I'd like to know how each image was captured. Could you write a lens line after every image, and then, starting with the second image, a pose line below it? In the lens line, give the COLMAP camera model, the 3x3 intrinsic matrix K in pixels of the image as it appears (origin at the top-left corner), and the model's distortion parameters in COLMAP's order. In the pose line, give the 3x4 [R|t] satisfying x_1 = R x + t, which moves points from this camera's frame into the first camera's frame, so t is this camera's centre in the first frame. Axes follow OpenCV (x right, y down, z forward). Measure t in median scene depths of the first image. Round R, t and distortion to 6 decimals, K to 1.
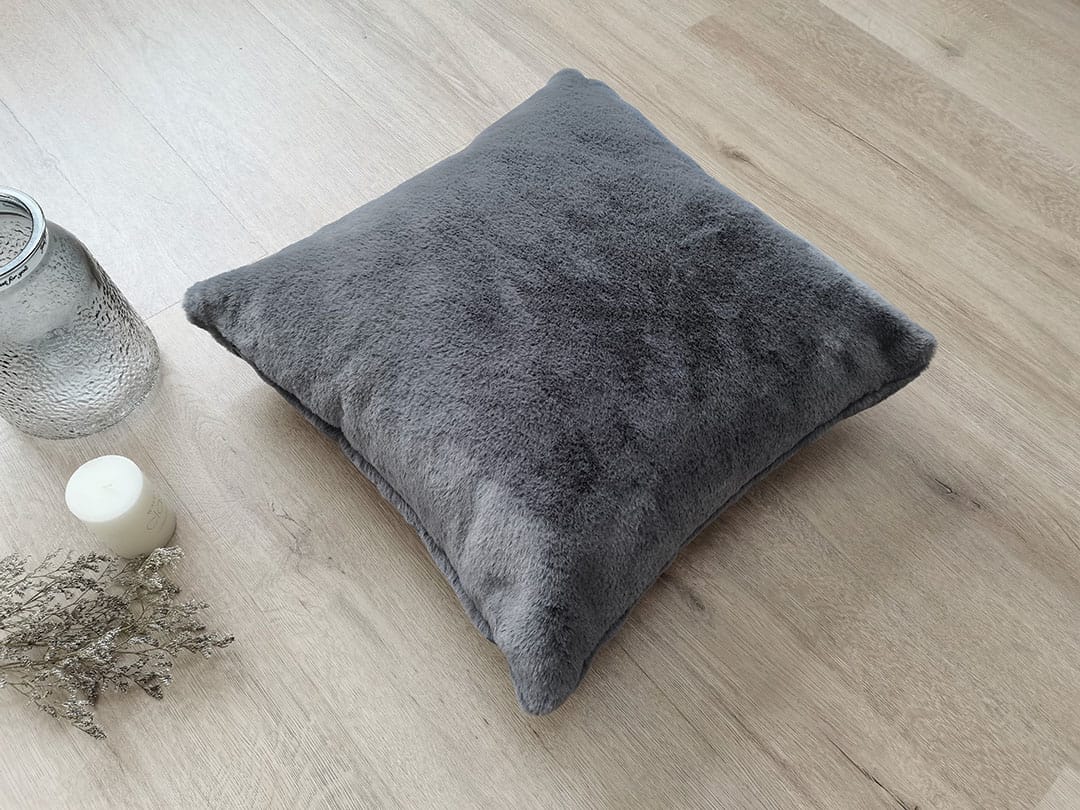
lens RADIAL K [[805.6, 0, 536.3], [0, 805.6, 412.1], [0, 0, 1]] dist [0.012495, -0.011340]
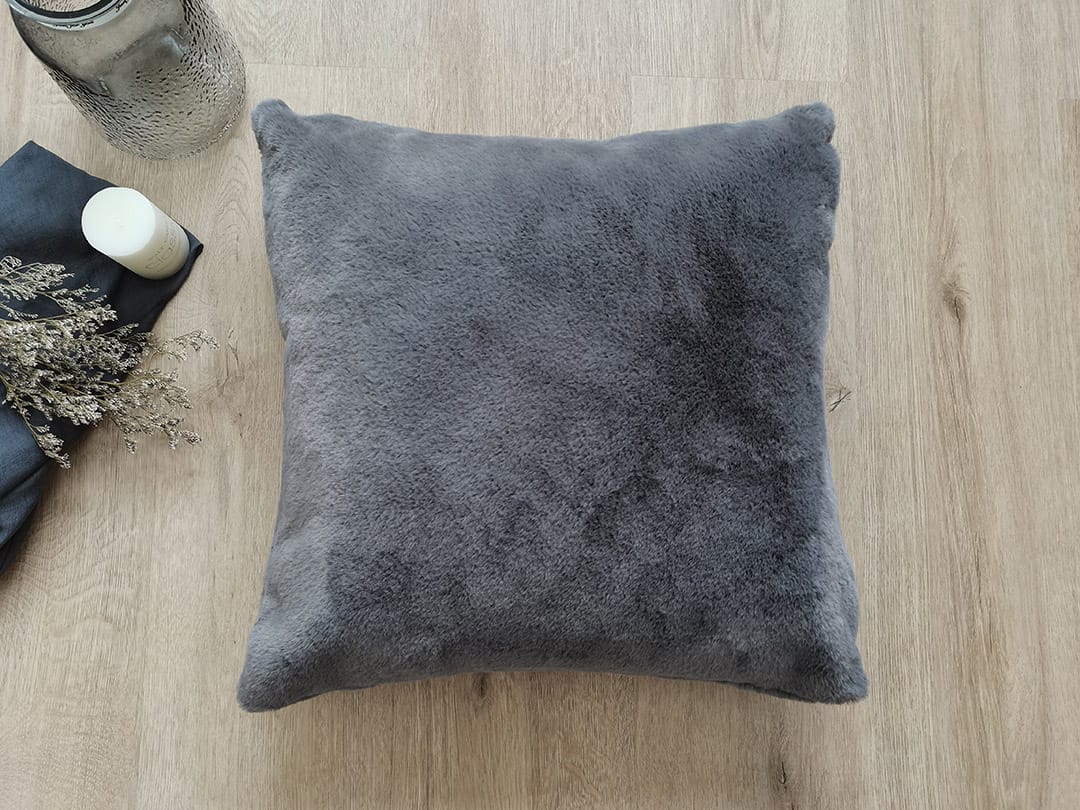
lens RADIAL K [[840.3, 0, 533.7], [0, 840.3, 394.7], [0, 0, 1]] dist [0.017639, -0.016190]
pose [[0.749861, 0.656744, -0.079966, 0.092004], [-0.583893, 0.713774, 0.386776, -0.469597], [0.311090, -0.243337, 0.918700, 0.143331]]
